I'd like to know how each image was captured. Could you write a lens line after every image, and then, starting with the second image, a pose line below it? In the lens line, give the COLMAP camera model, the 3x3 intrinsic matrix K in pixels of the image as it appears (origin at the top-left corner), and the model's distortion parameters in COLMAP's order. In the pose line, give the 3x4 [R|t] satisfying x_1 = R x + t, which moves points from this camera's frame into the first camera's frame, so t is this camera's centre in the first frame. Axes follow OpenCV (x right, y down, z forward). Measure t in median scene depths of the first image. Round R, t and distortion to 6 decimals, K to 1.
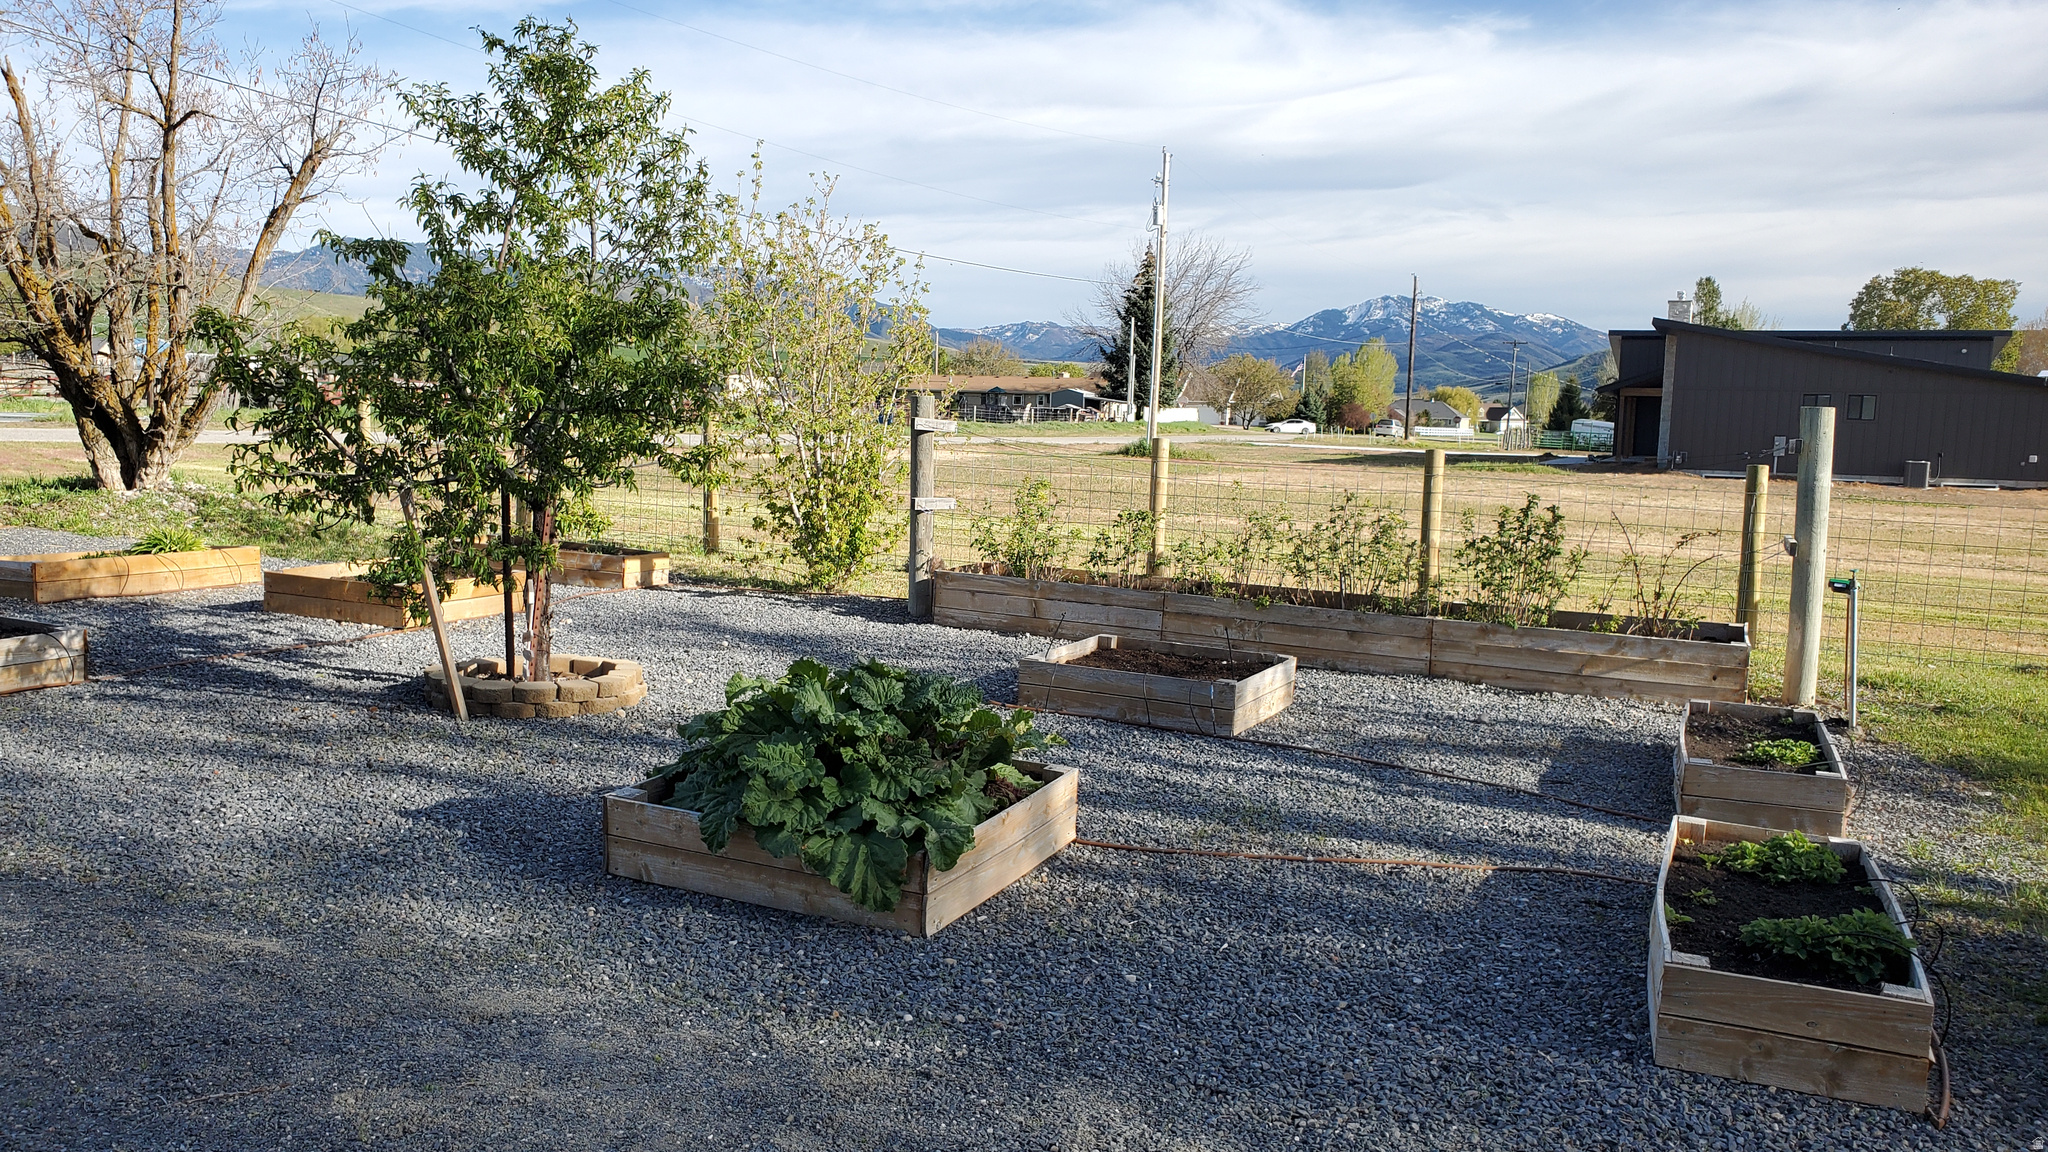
lens RADIAL K [[1578.3, 0, 1024.0], [0, 1578.3, 576.0], [0, 0, 1]] dist [0.125729, -0.153011]
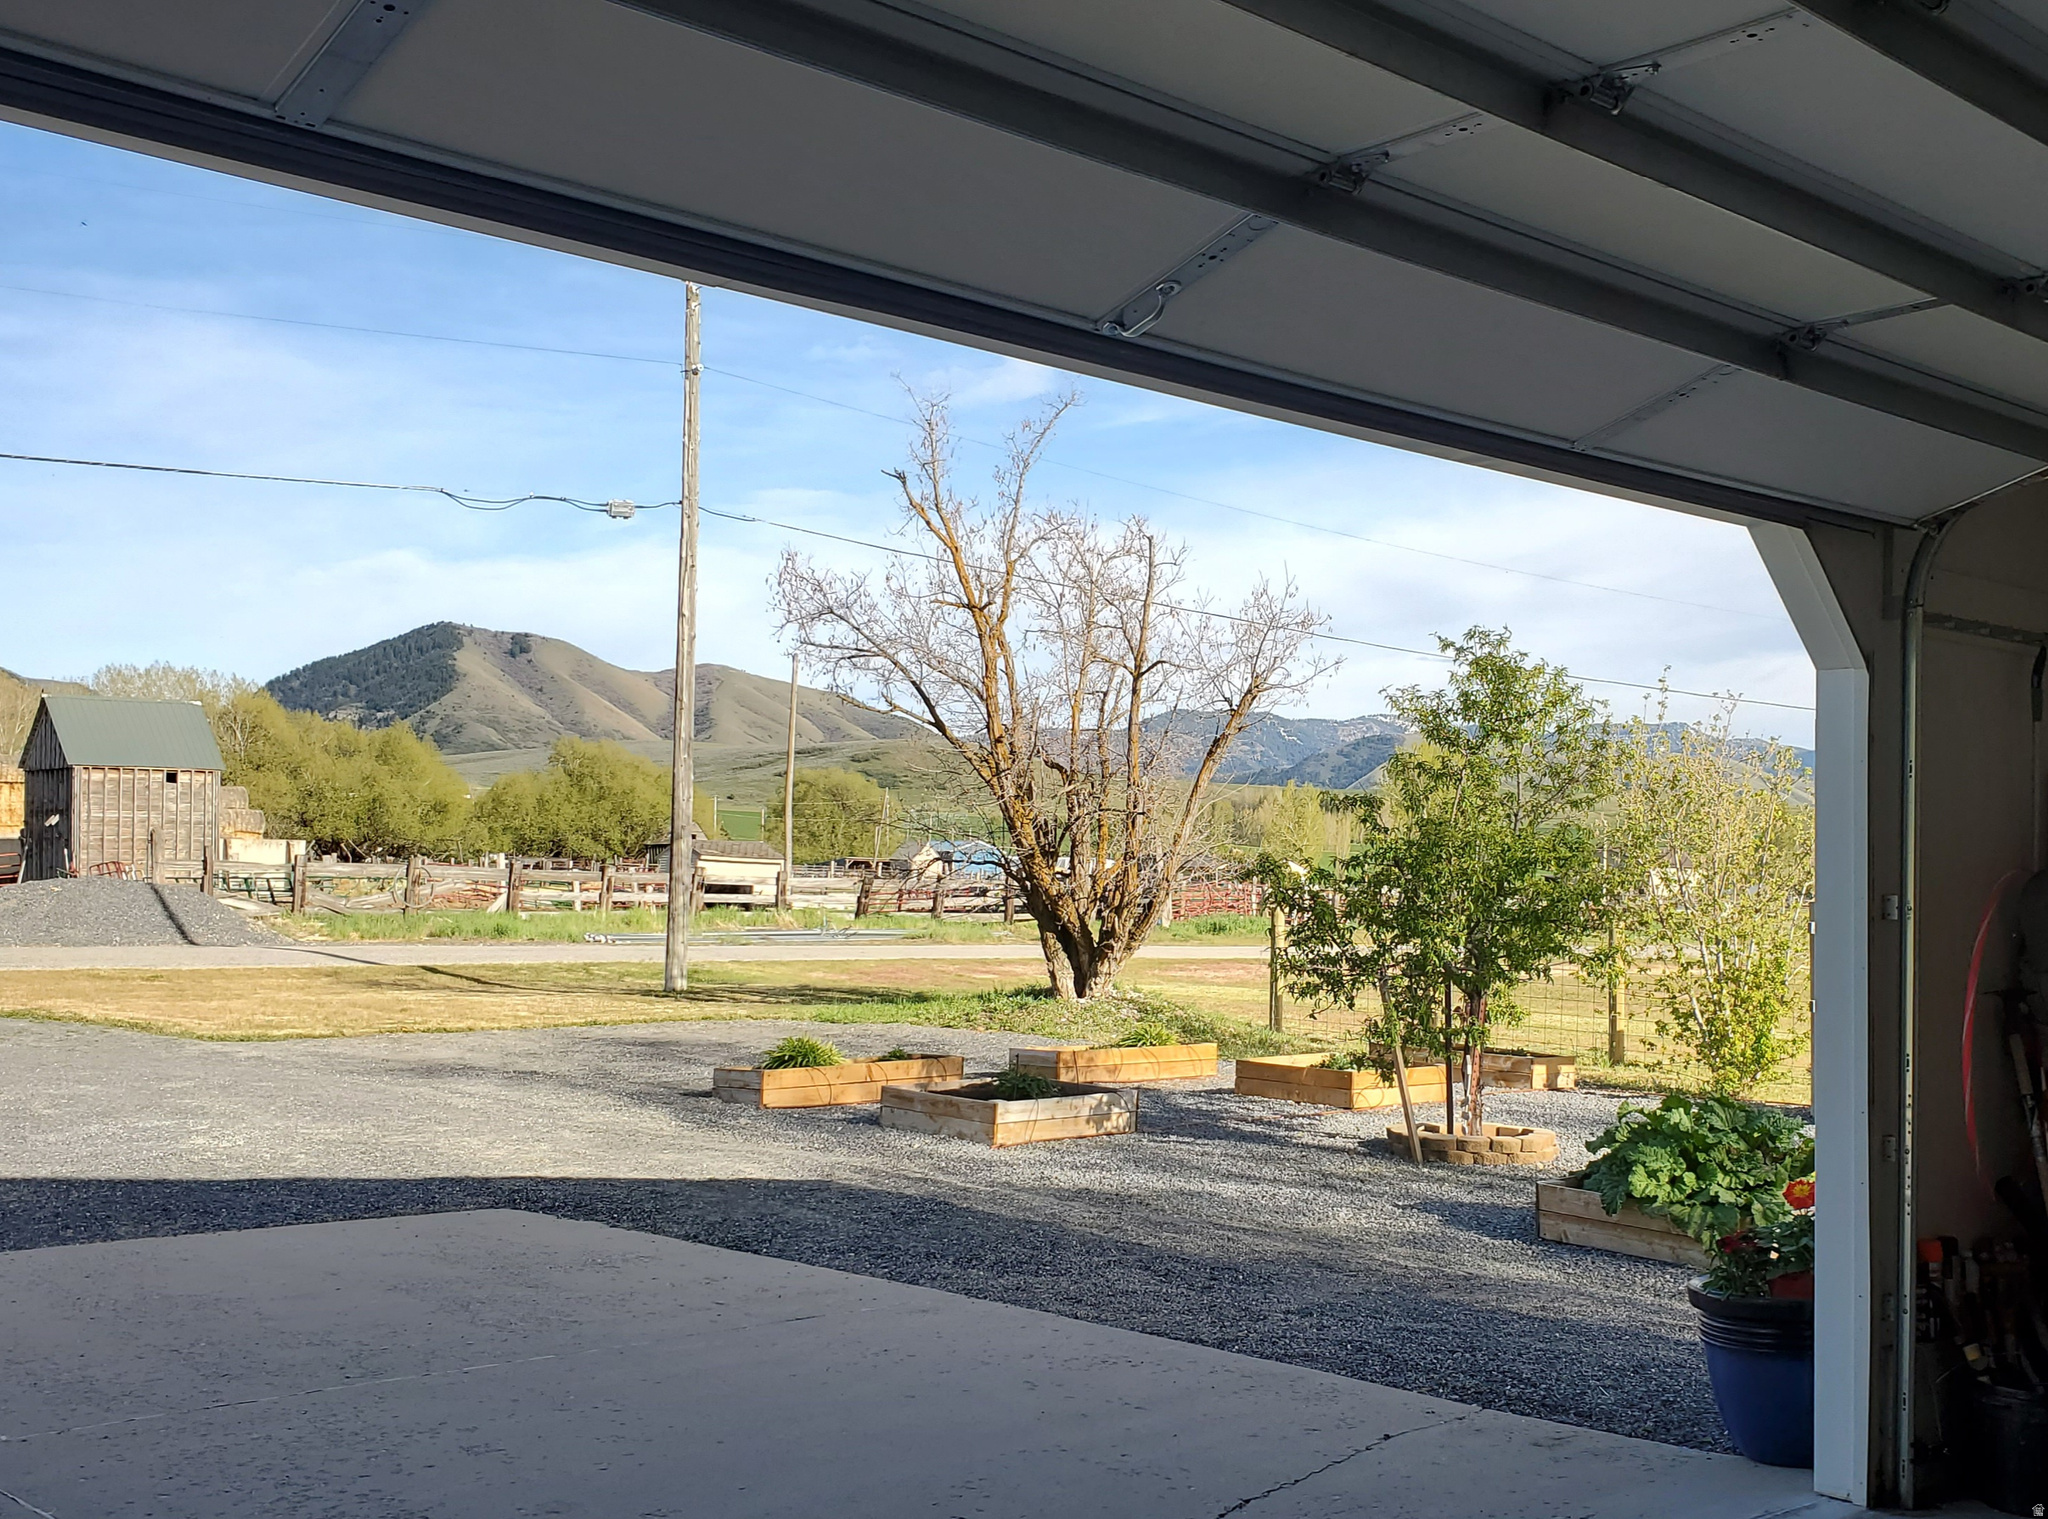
lens RADIAL K [[2362.9, 0, 1063.4], [0, 2362.9, 757.1], [0, 0, 1]] dist [0.013287, -0.240498]
pose [[0.909775, -0.037255, -0.413427, 0.172843], [-0.033310, 0.986200, -0.162171, 0.080342], [0.413763, 0.161310, 0.895979, -0.810077]]
